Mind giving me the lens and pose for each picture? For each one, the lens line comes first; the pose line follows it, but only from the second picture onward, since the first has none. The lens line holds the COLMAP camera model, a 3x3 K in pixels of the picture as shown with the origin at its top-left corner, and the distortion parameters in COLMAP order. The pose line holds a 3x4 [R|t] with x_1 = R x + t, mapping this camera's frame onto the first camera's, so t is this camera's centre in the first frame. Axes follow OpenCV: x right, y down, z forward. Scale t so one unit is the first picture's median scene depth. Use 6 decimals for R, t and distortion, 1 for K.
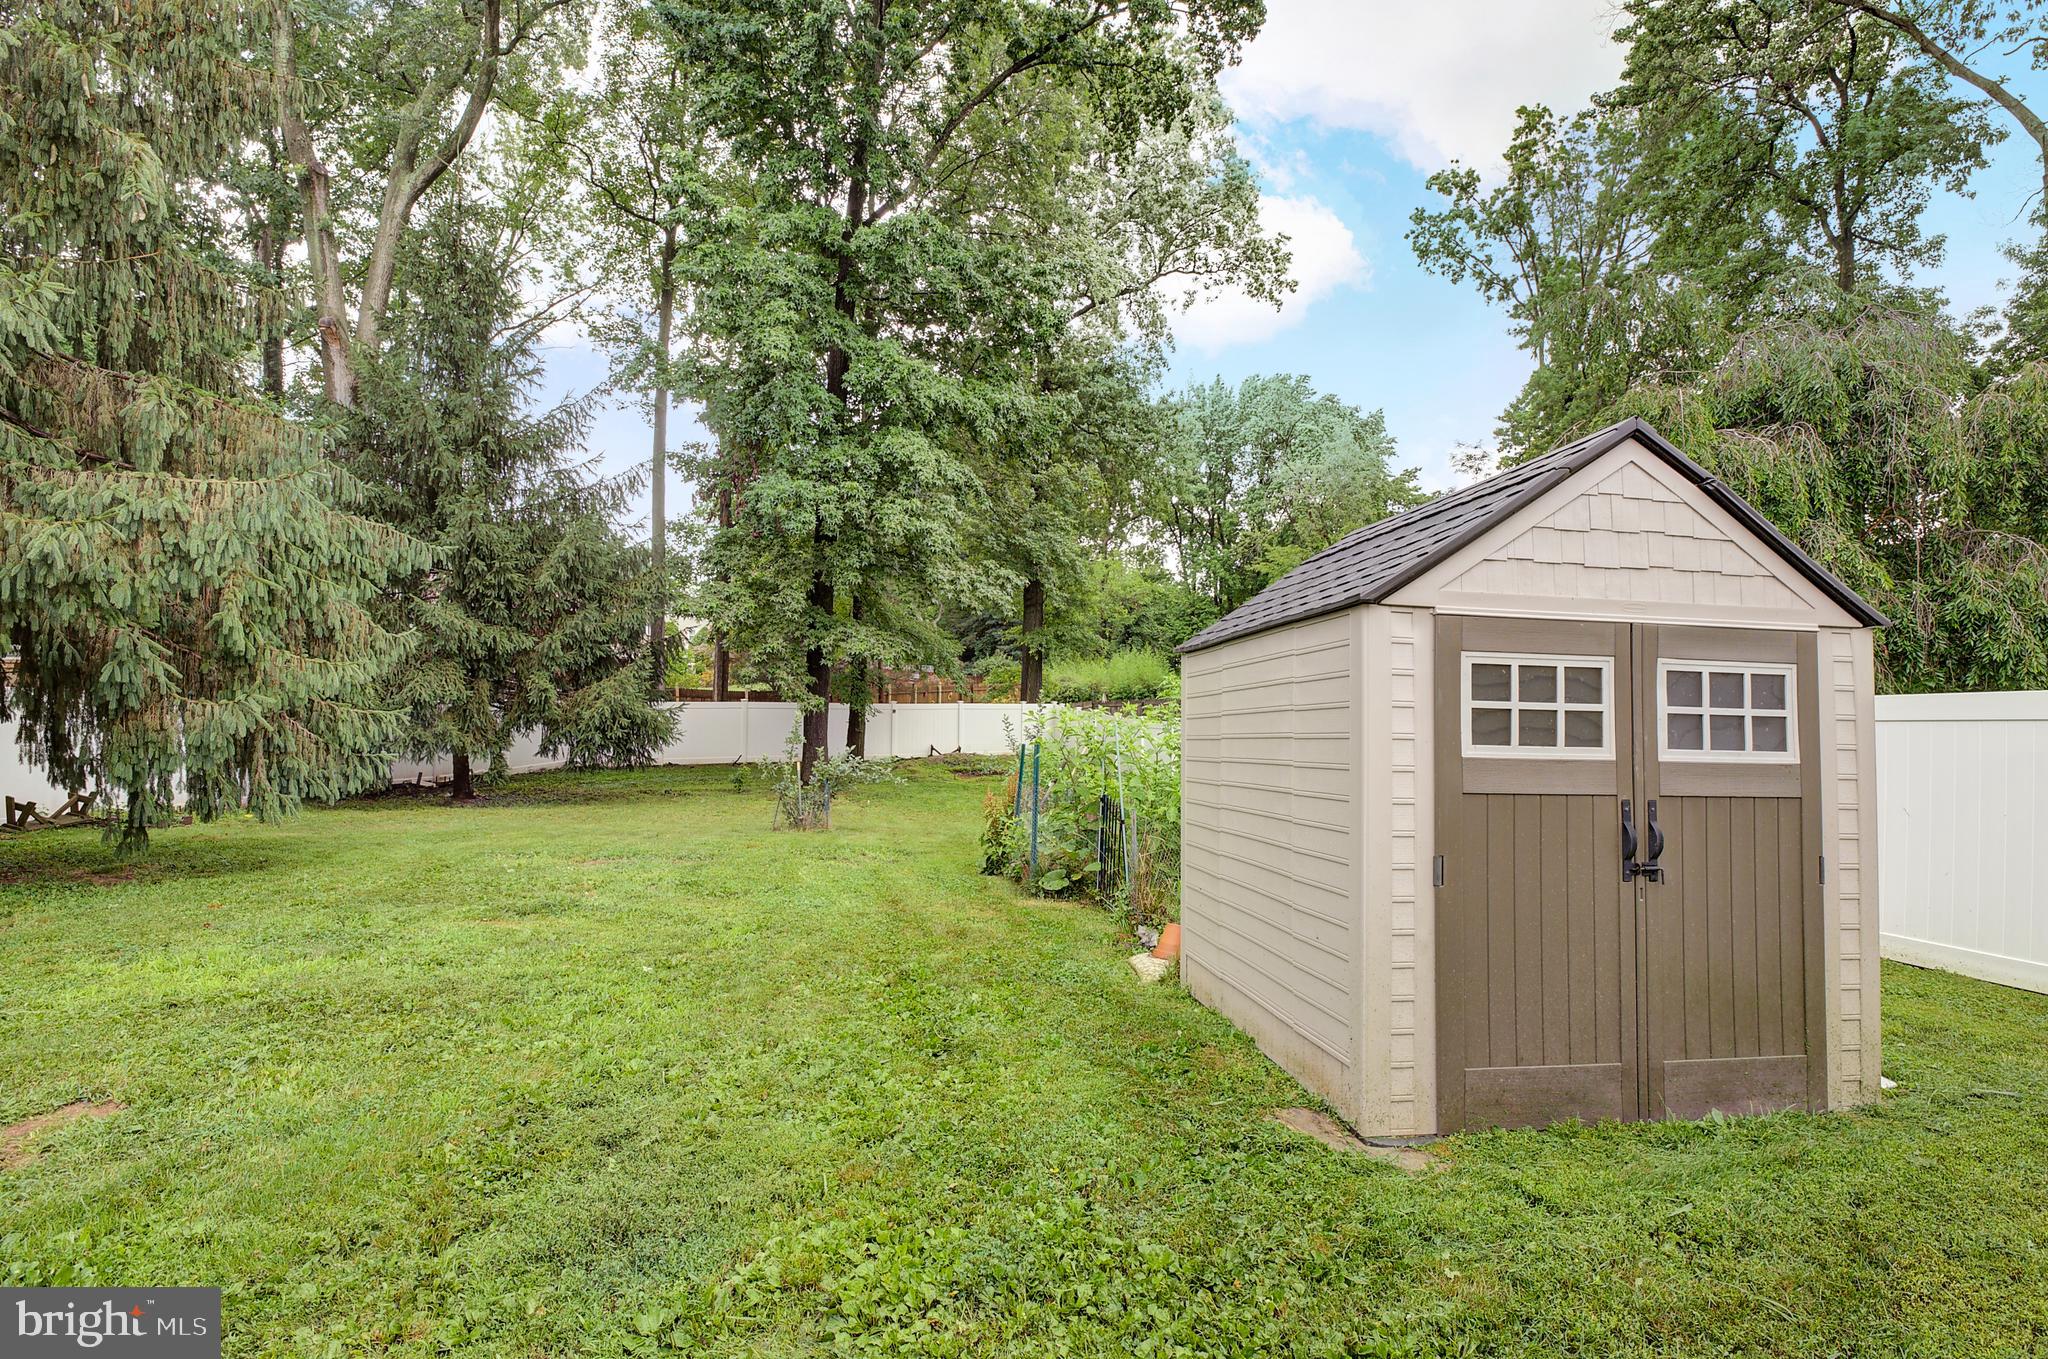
lens RADIAL K [[1002.8, 0, 1024.0], [0, 1002.8, 679.5], [0, 0, 1]] dist [-0.015286, -0.008956]
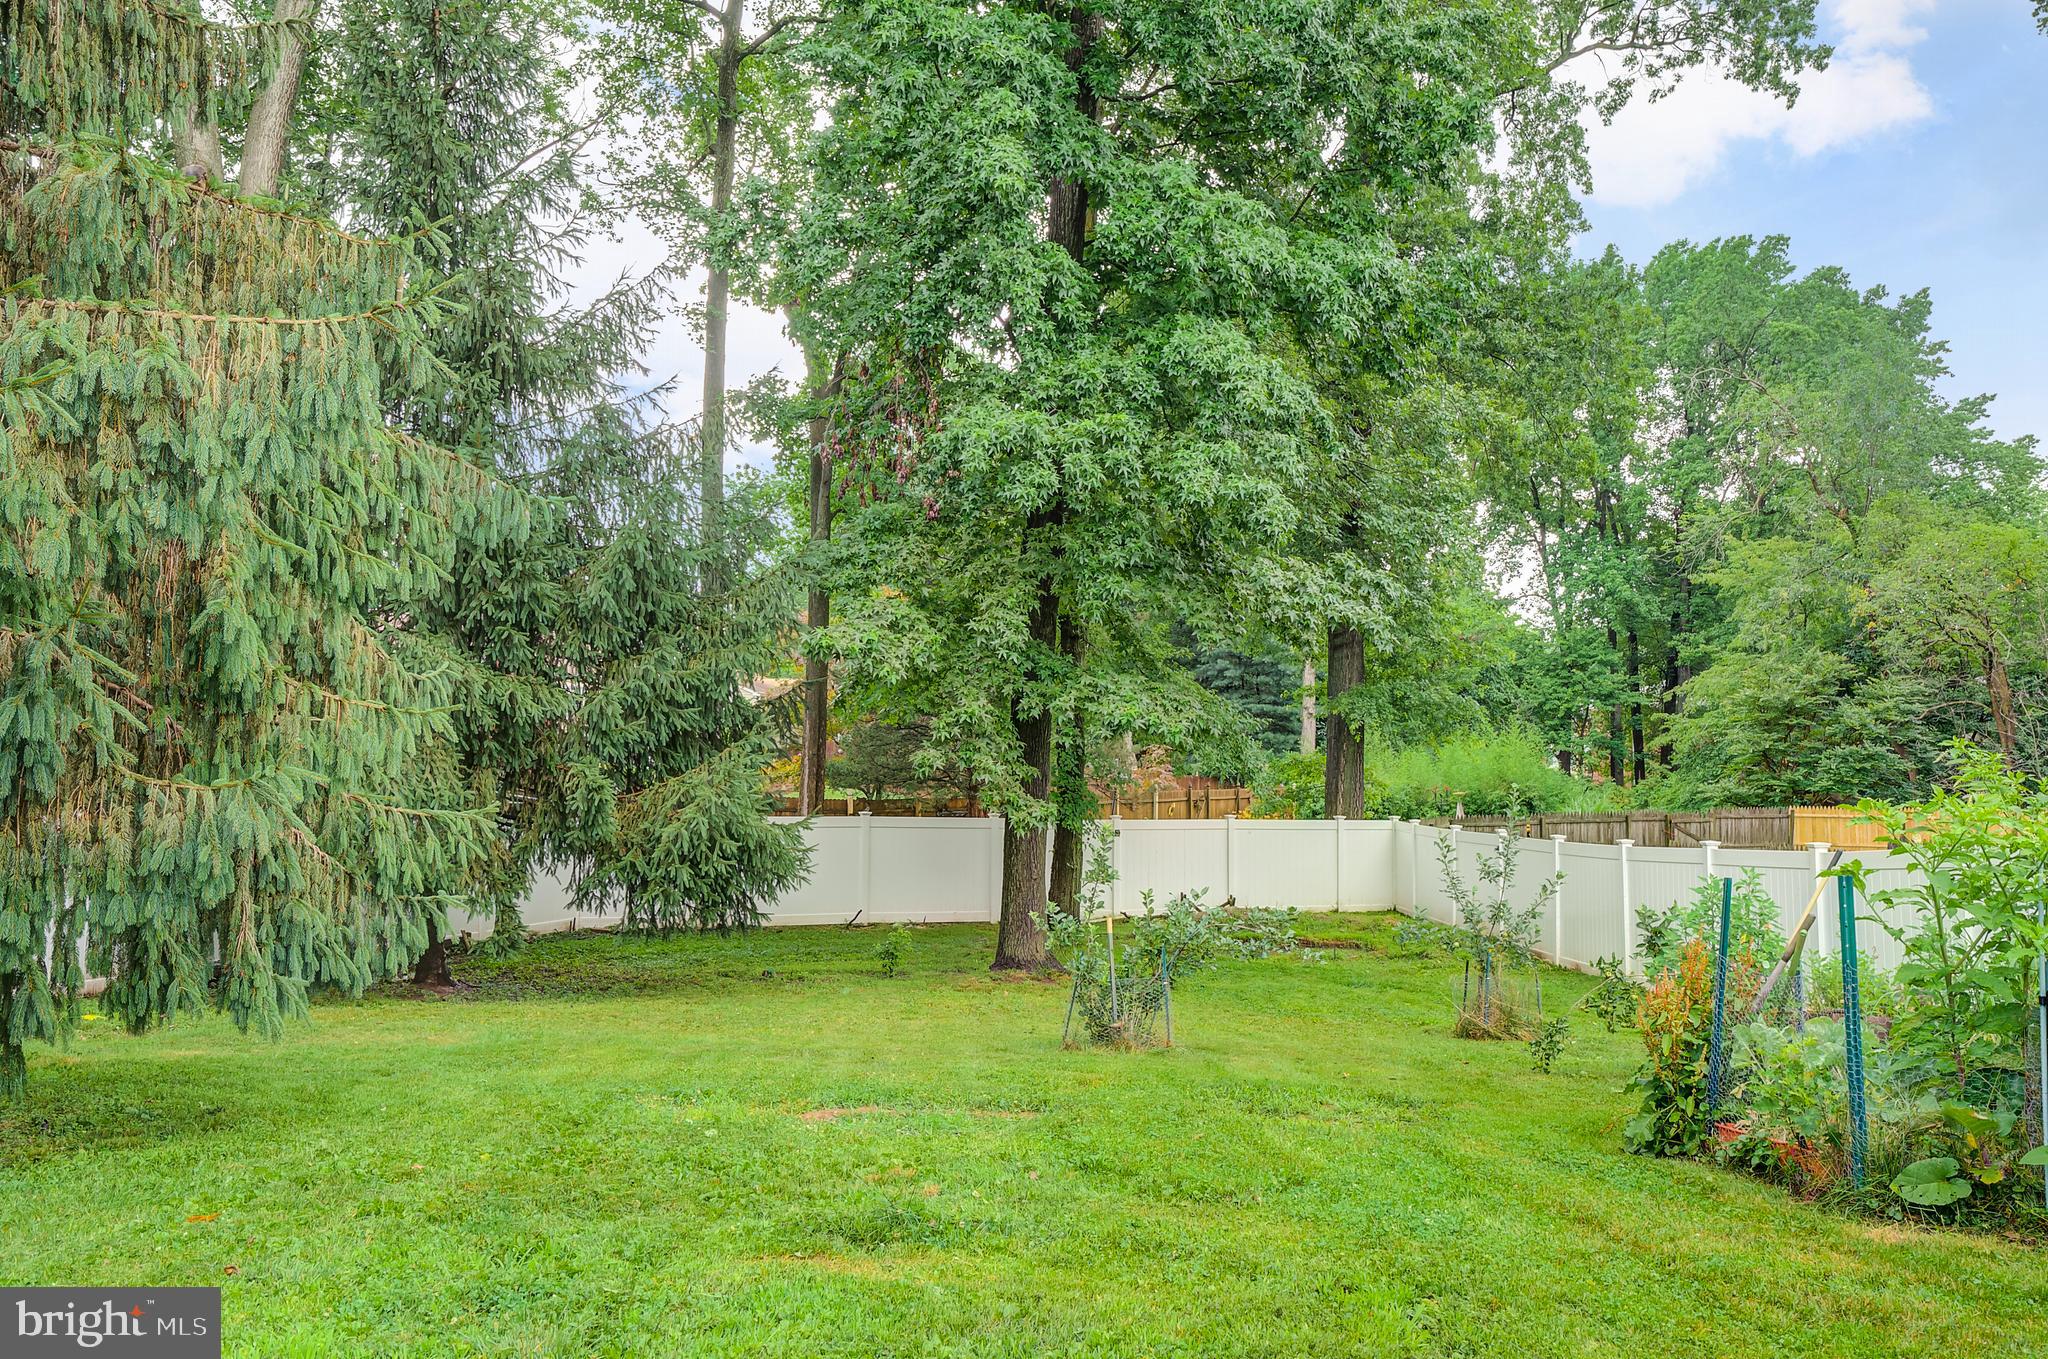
lens RADIAL K [[1676.1, 0, 1024.0], [0, 1676.1, 679.5], [0, 0, 1]] dist [0.037602, 0.011796]
pose [[0.993719, -0.012518, -0.111205, -0.121234], [0.005287, 0.997866, -0.065080, 0.010593], [0.111783, 0.064083, 0.991664, 0.081147]]
